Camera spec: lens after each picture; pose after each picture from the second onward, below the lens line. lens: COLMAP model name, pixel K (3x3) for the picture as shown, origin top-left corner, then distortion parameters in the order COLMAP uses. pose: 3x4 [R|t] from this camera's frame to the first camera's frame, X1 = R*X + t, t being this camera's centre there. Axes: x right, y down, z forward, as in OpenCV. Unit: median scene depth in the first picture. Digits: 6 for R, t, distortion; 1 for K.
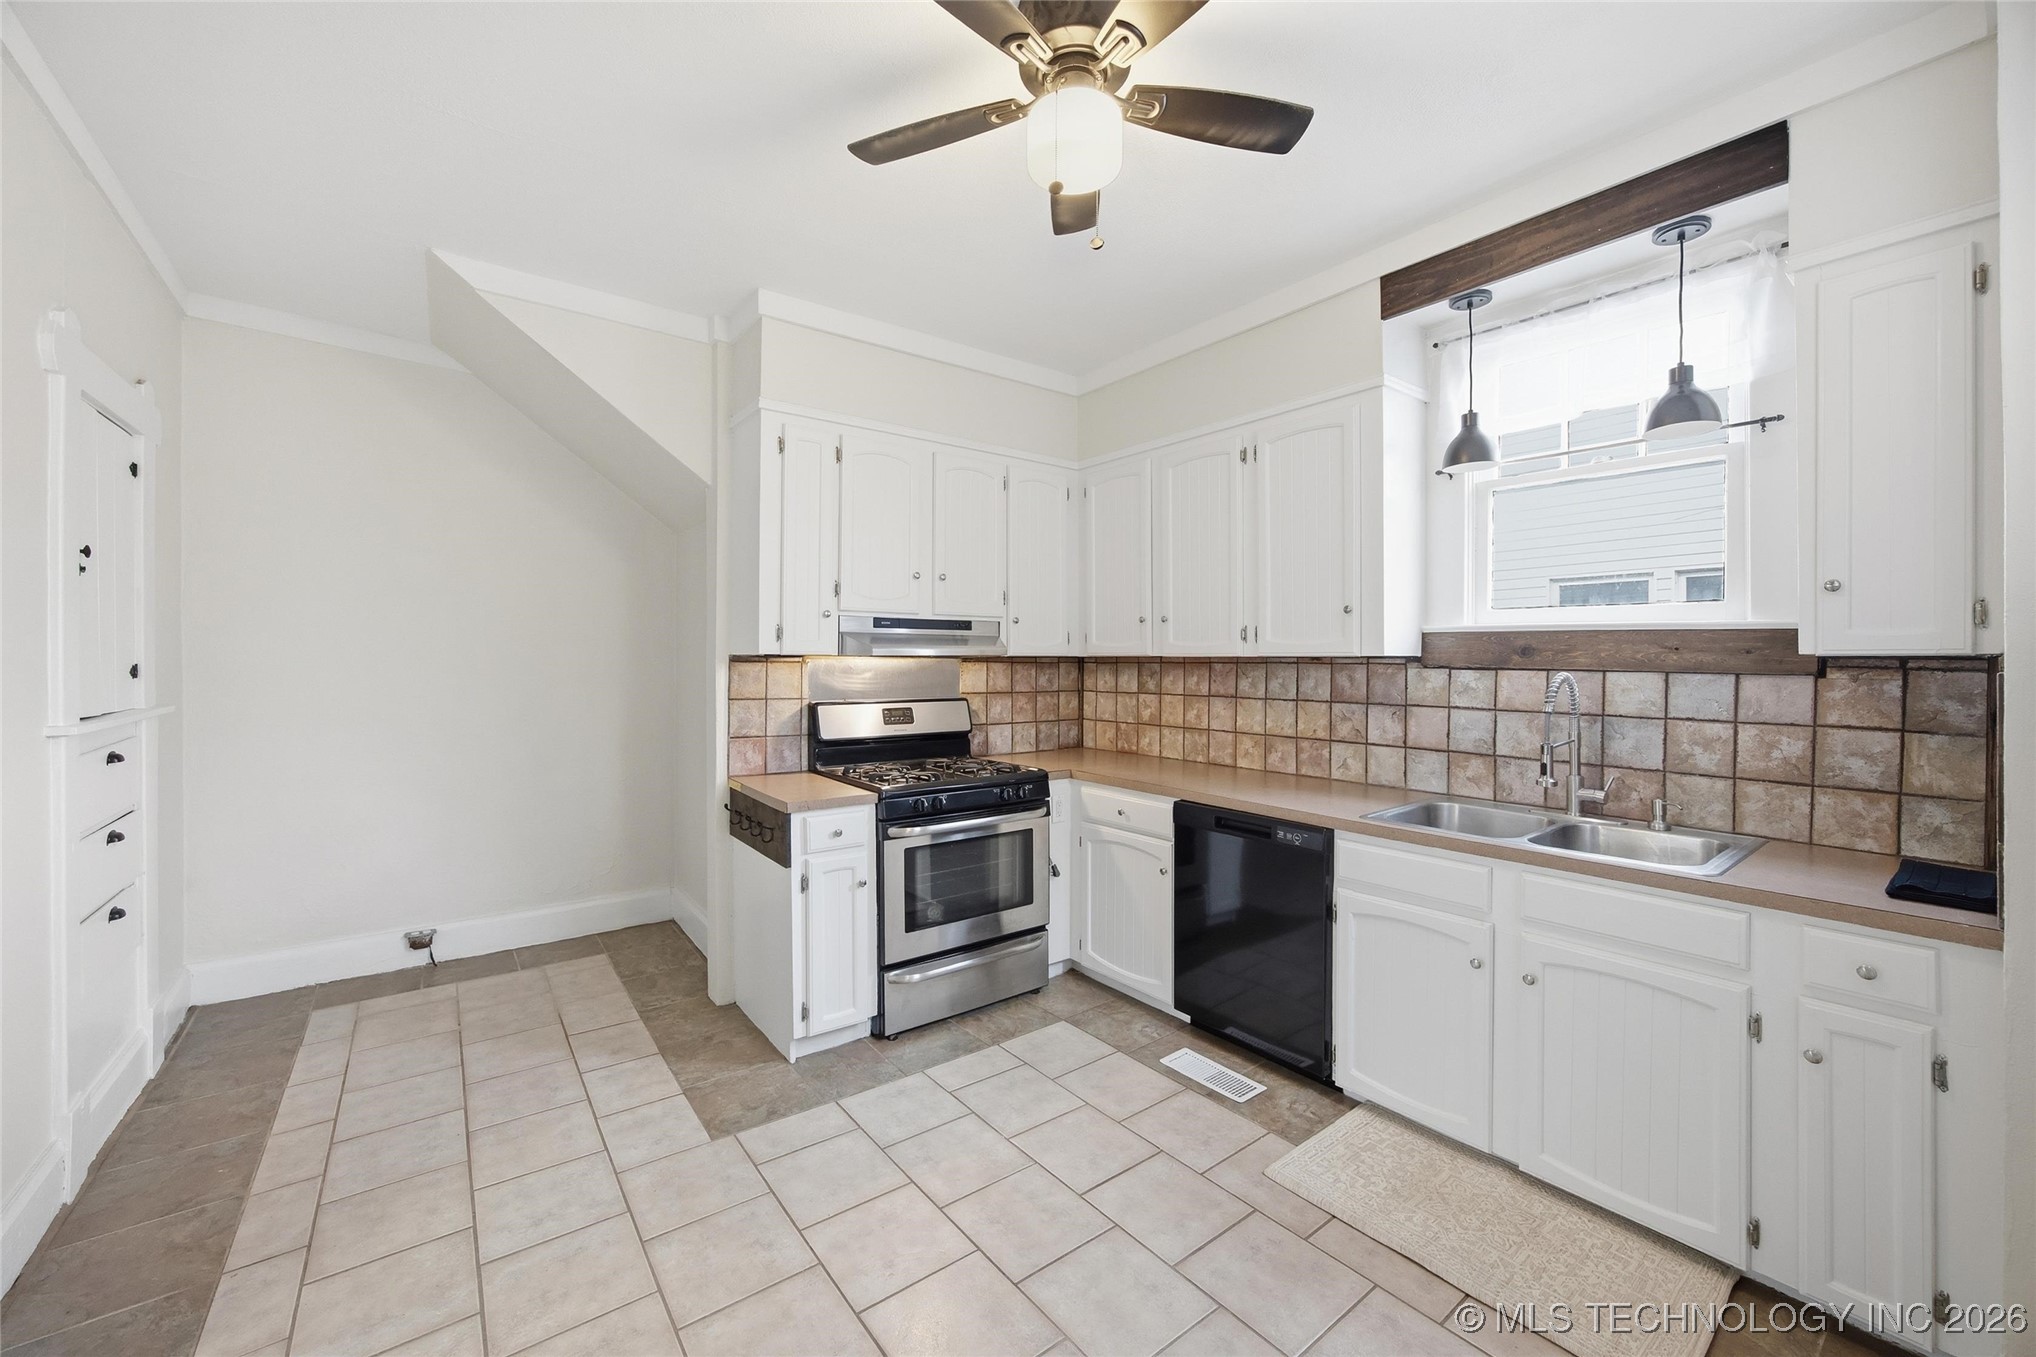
lens RADIAL K [[804.8, 0, 1020.8], [0, 804.8, 670.0], [0, 0, 1]] dist [-0.023646, 0.006694]
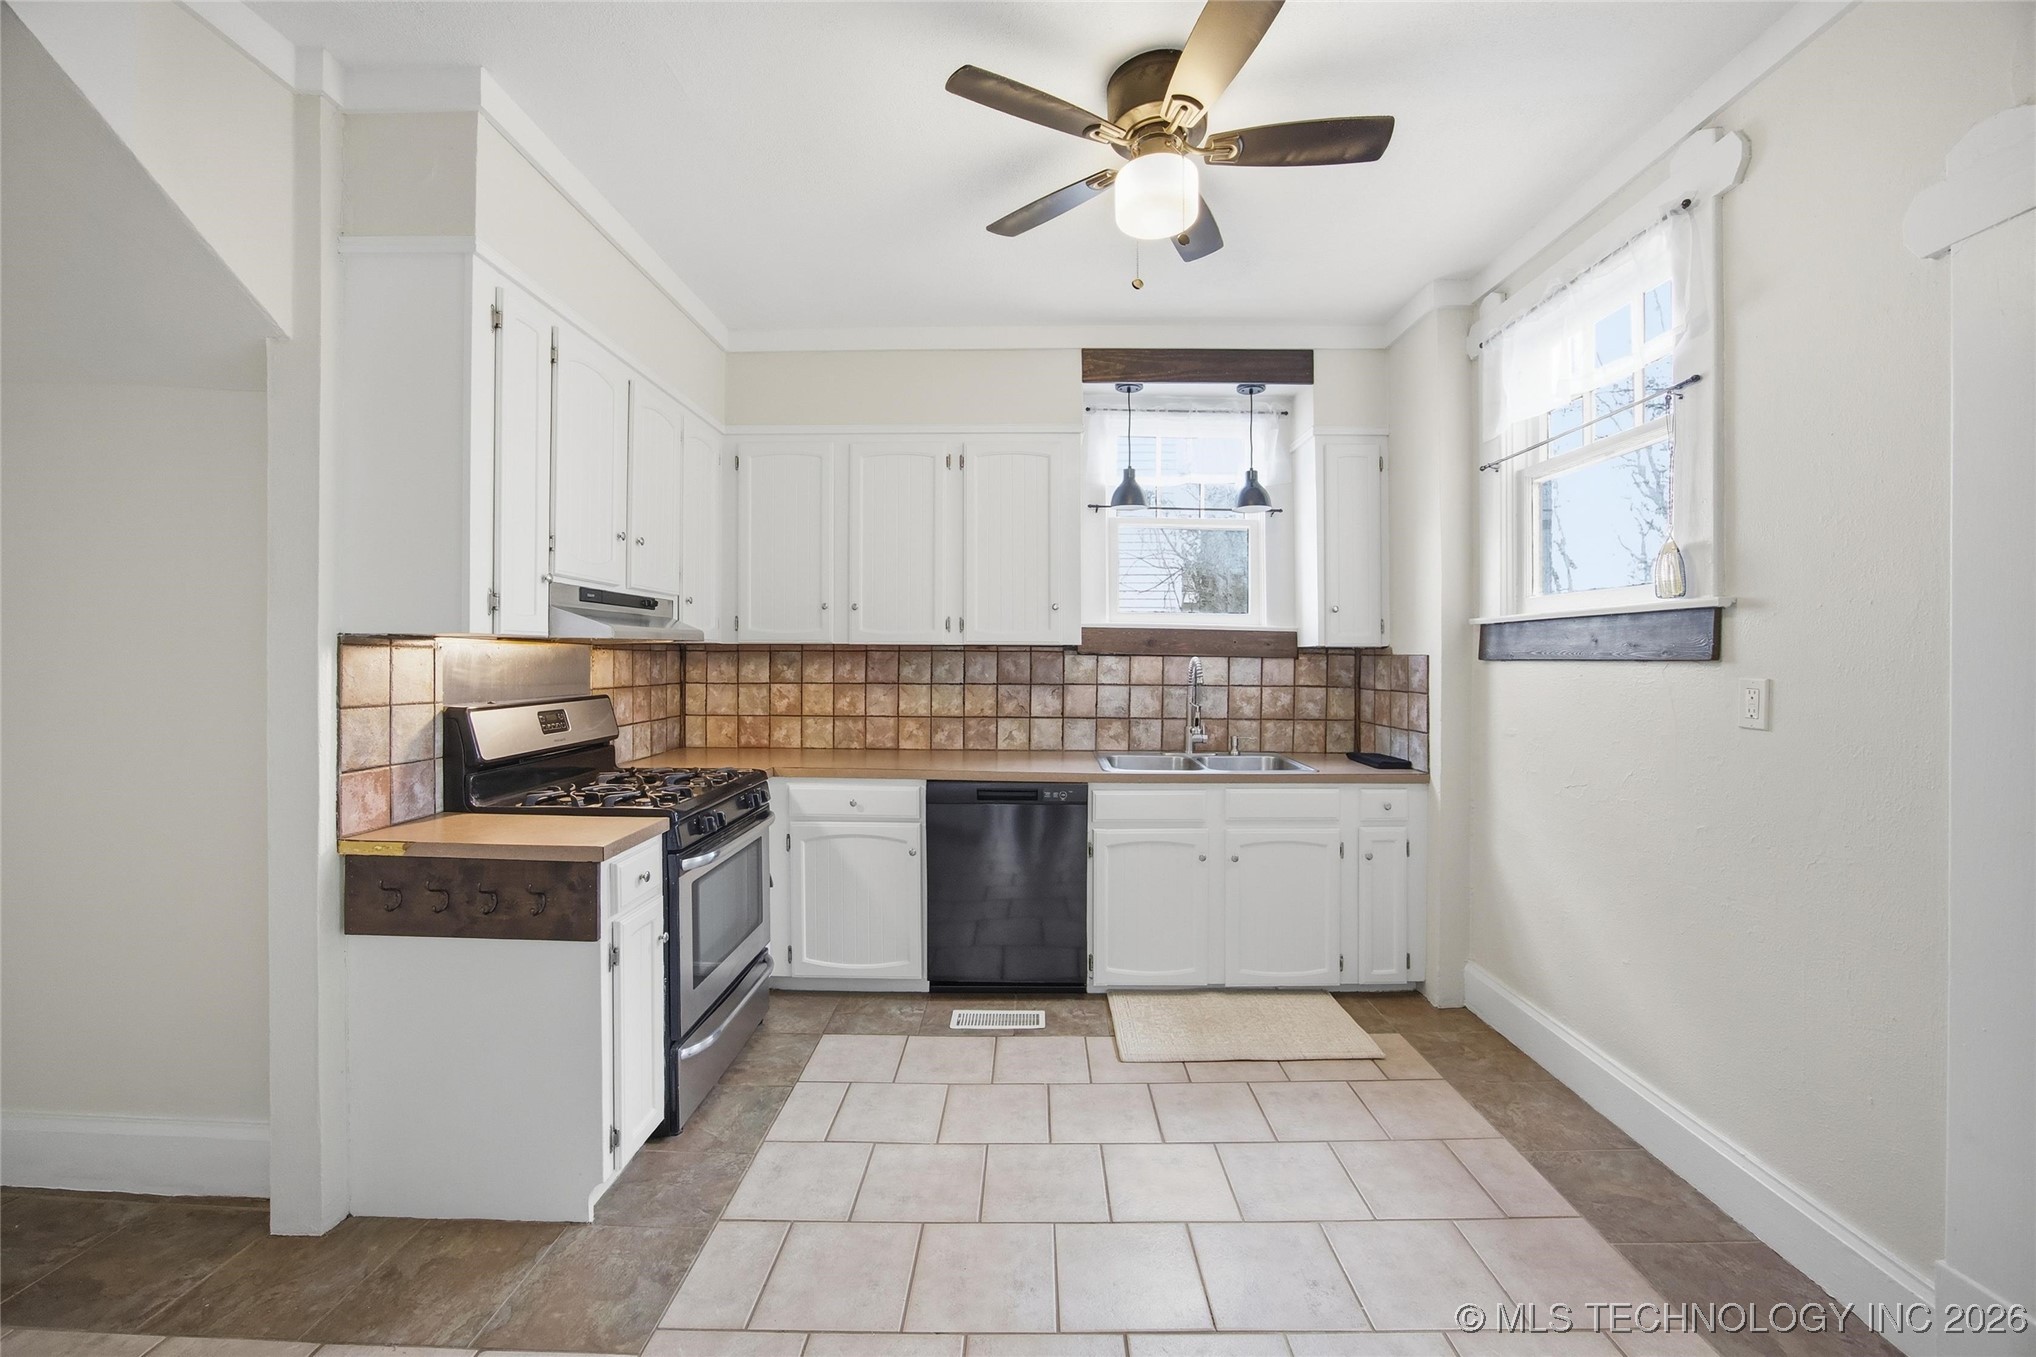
lens RADIAL K [[804.8, 0, 1027.1], [0, 804.8, 660.2], [0, 0, 1]] dist [-0.023646, 0.006694]
pose [[0.610999, -0.004075, 0.791621, -0.601130], [0.007061, 0.999975, -0.000302, 0.005947], [-0.791600, 0.005774, 0.611013, 0.275684]]
